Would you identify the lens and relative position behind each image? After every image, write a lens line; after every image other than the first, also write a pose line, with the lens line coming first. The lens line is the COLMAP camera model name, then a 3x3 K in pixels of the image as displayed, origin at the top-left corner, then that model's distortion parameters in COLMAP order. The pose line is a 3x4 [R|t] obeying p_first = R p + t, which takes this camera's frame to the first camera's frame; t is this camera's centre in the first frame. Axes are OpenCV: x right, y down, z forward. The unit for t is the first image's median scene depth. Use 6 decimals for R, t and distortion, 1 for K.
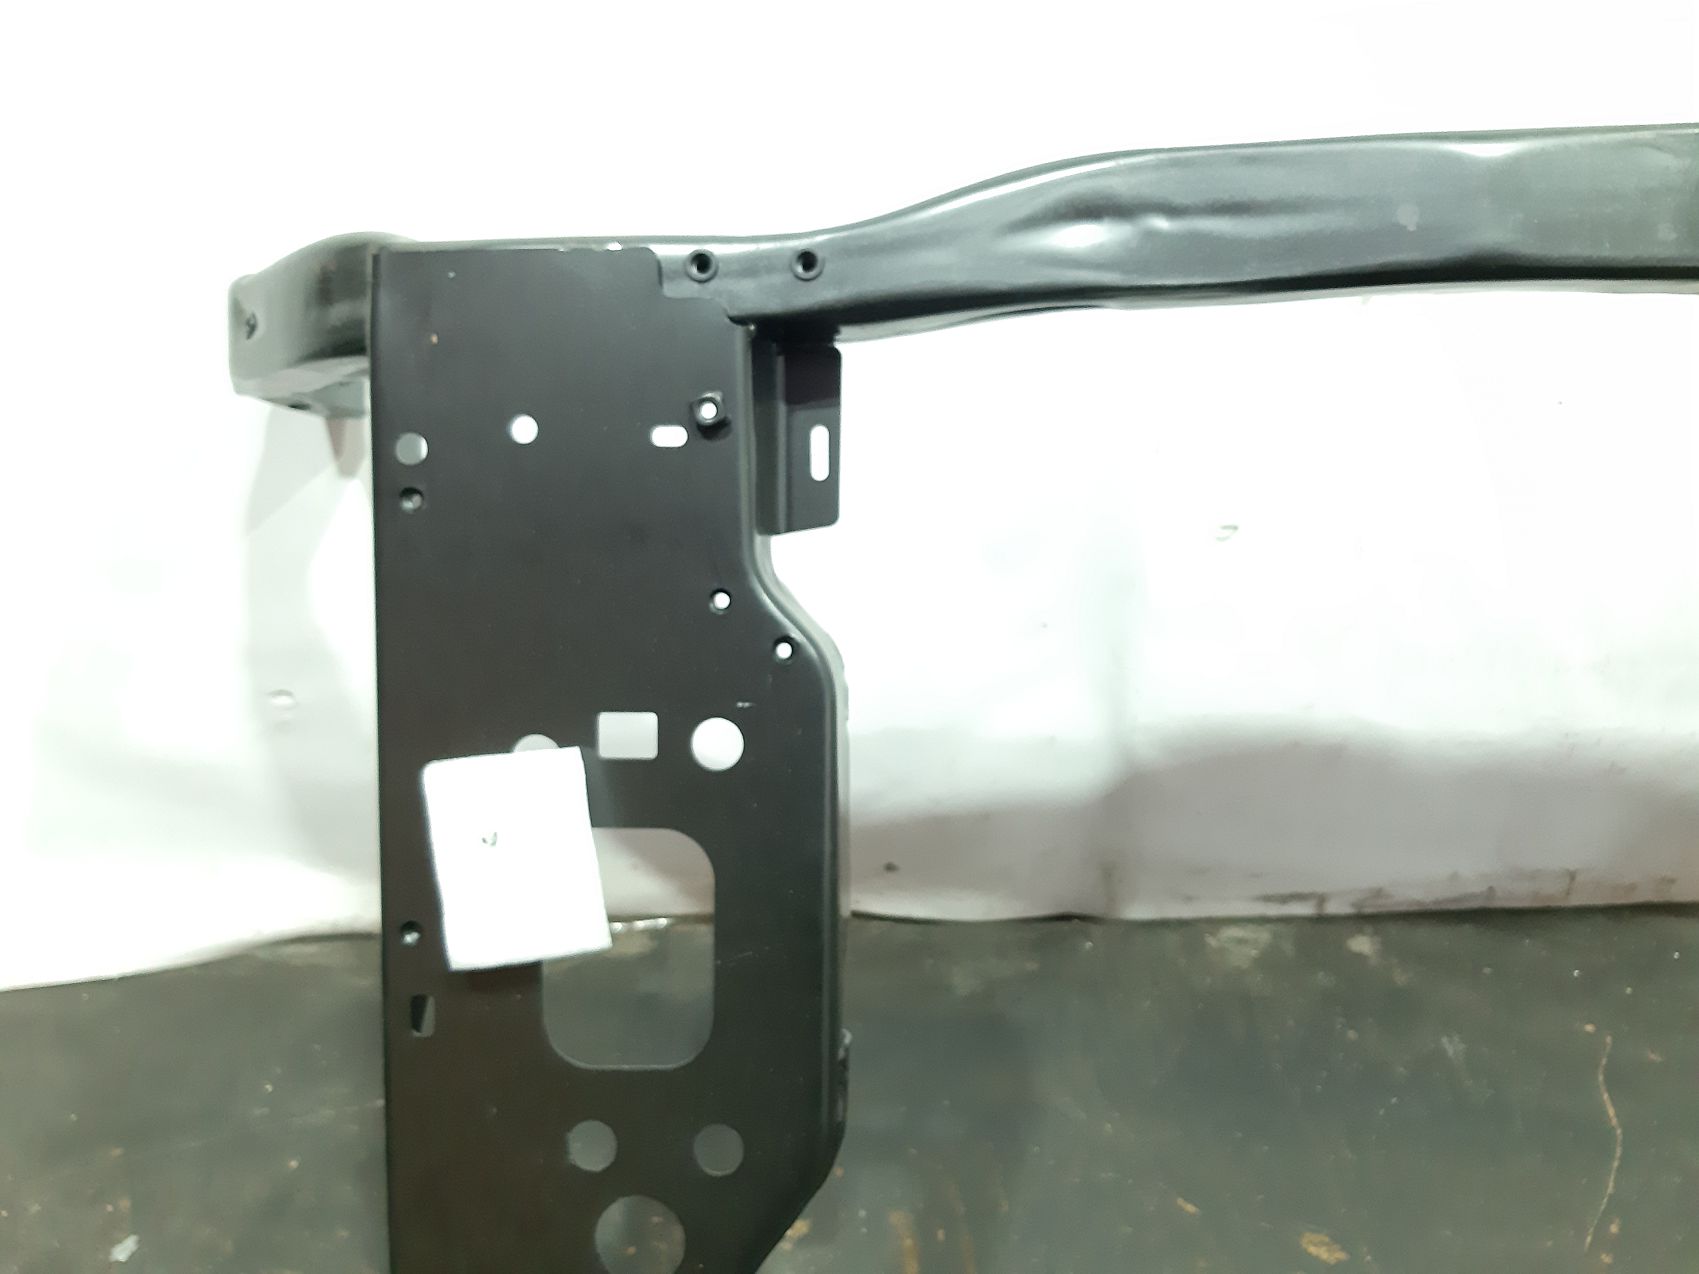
lens RADIAL K [[1346.5, 0, 847.6], [0, 1346.5, 622.2], [0, 0, 1]] dist [0.067931, -0.137513]
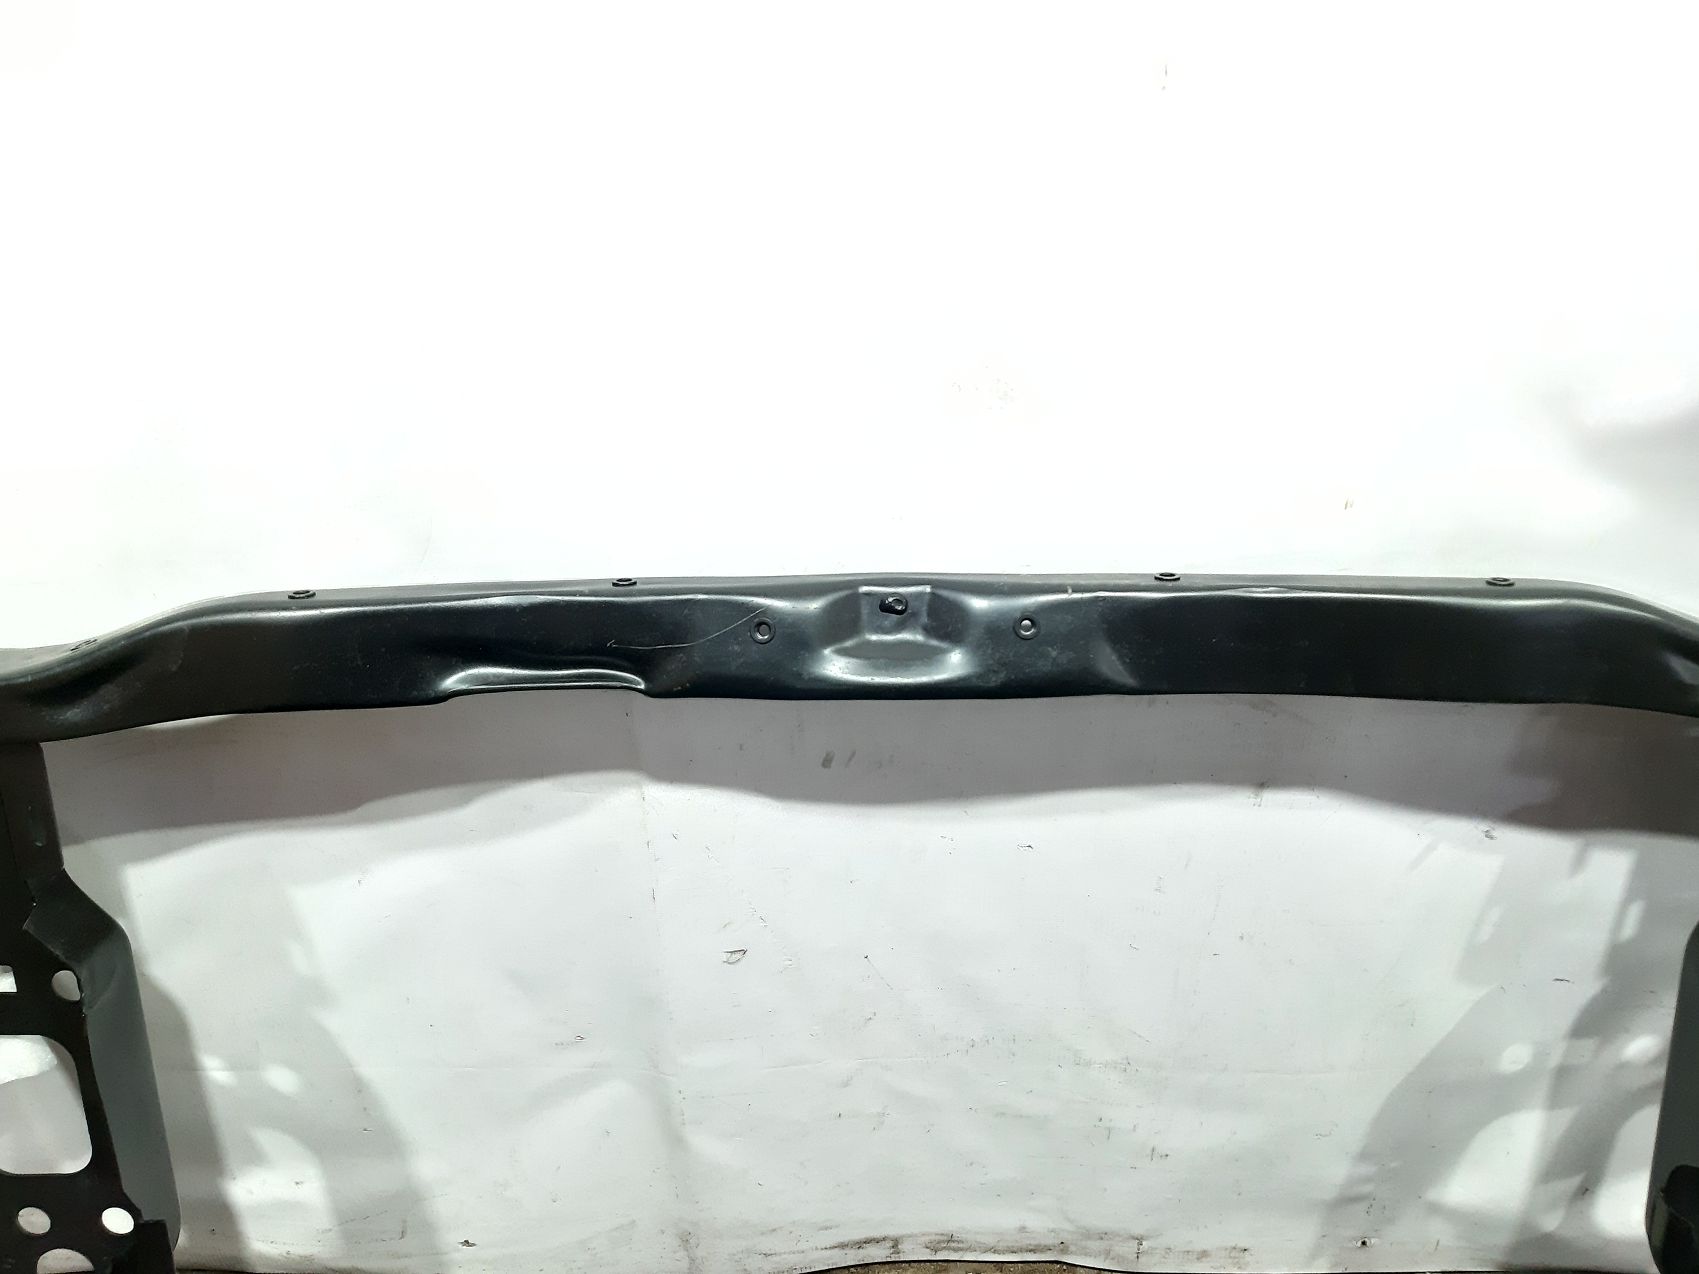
lens RADIAL K [[1346.5, 0, 866.2], [0, 1346.5, 632.9], [0, 0, 1]] dist [0.067931, -0.137513]
pose [[0.999768, 0.015968, 0.014464, 0.329482], [-0.016395, 0.999419, 0.029868, -0.317589], [-0.013978, -0.030098, 0.999449, 0.009359]]
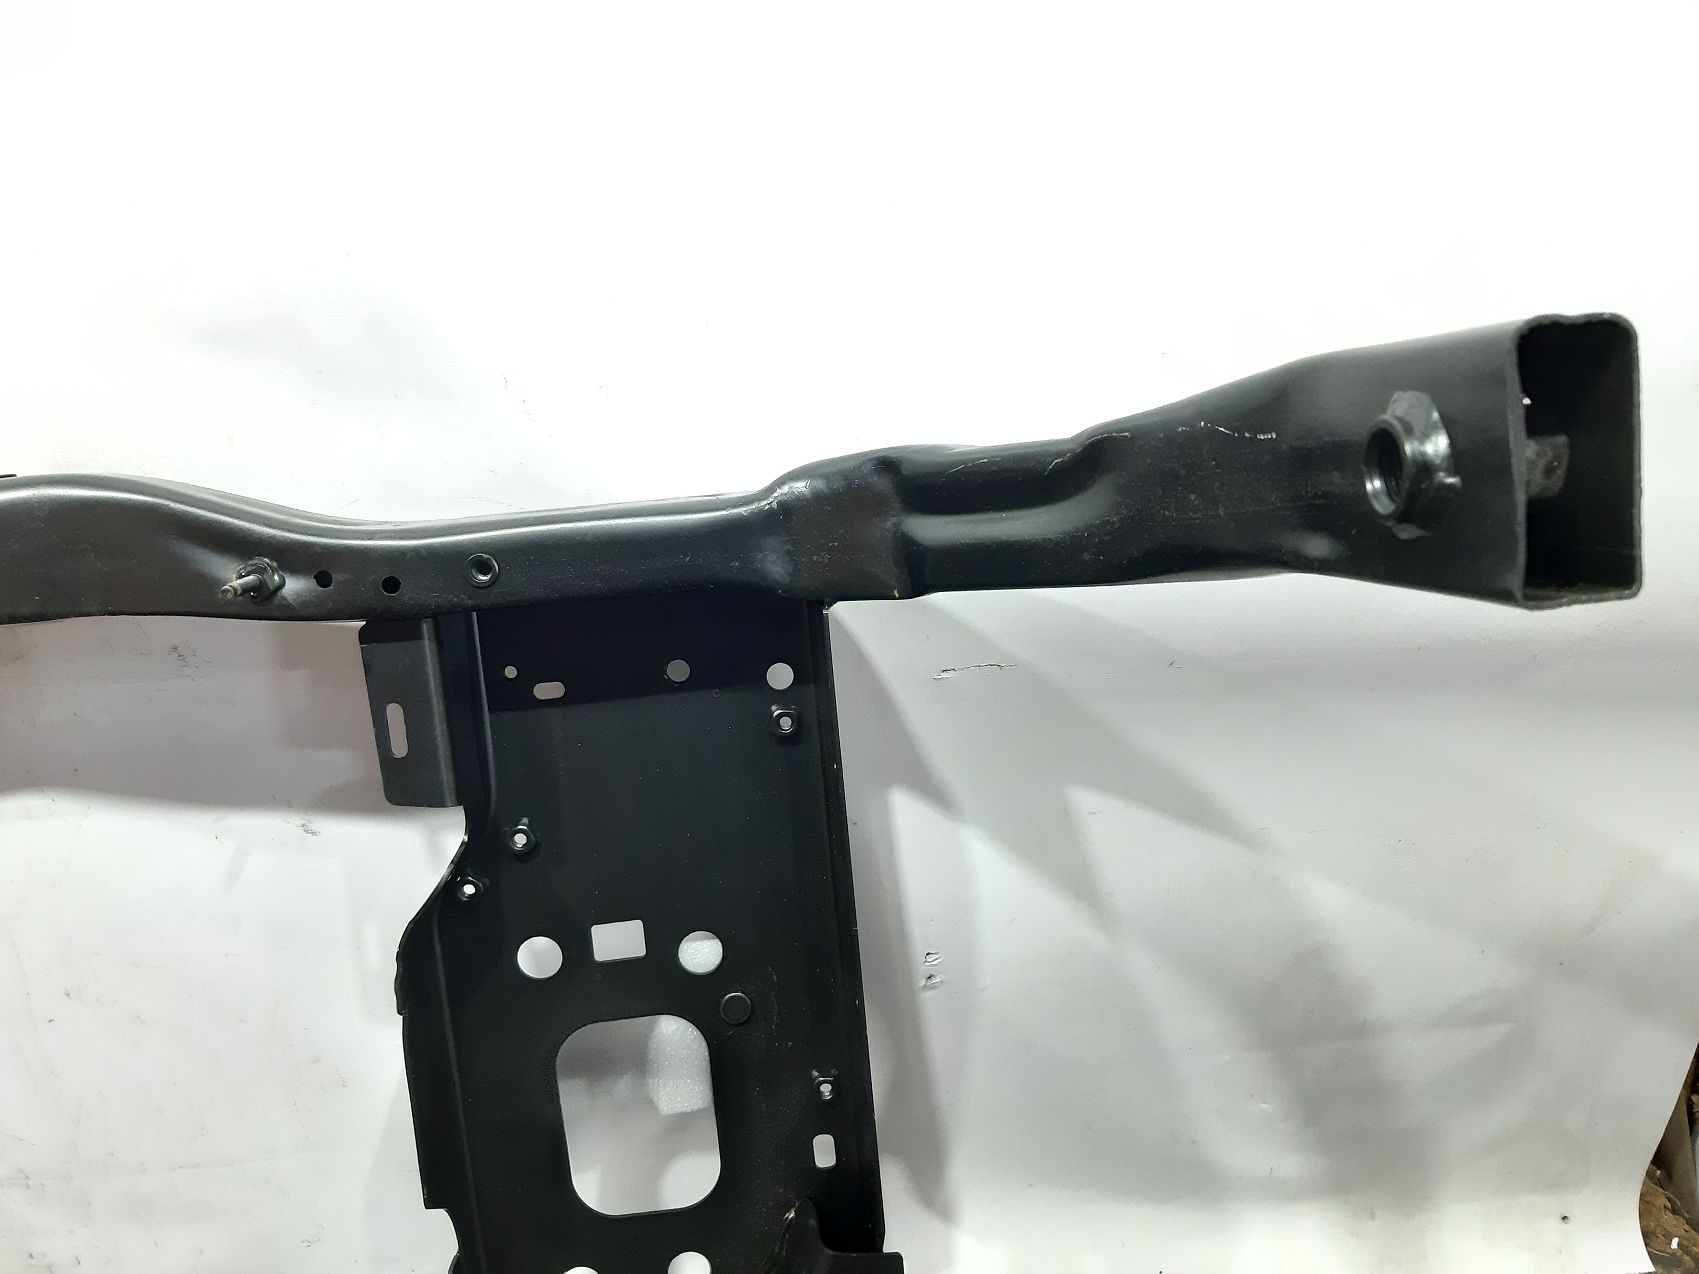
lens RADIAL K [[1346.5, 0, 875.5], [0, 1346.5, 619.6], [0, 0, 1]] dist [0.067931, -0.137513]
pose [[0.989335, -0.070928, 0.127224, 0.951359], [0.084574, 0.990840, -0.105278, -0.179662], [-0.118591, 0.114915, 0.986271, 0.107967]]
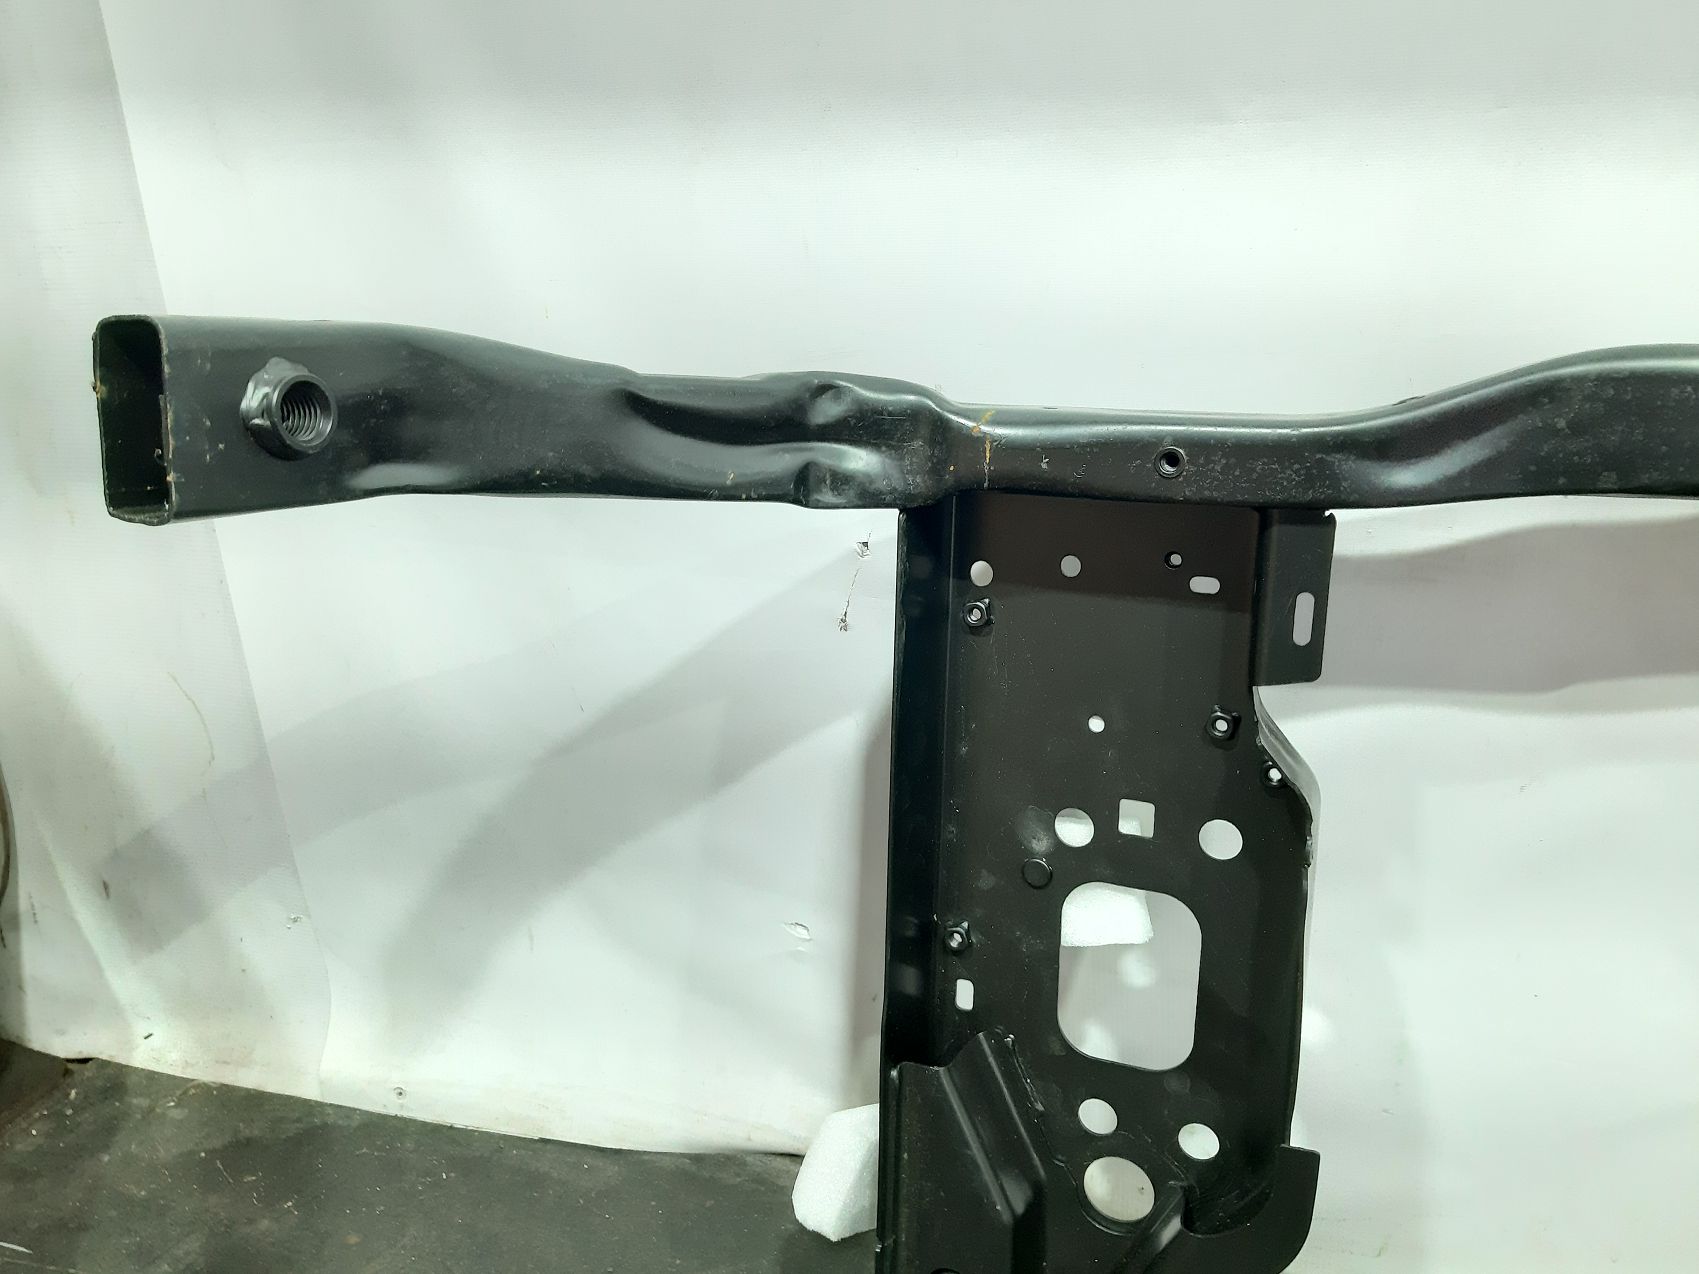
lens RADIAL K [[1346.5, 0, 843.3], [0, 1346.5, 632.0], [0, 0, 1]] dist [0.067931, -0.137513]
pose [[0.922939, 0.127967, -0.363055, -0.072211], [-0.137512, 0.990500, -0.000452, -0.151769], [0.359548, 0.050342, 0.931768, 0.110935]]
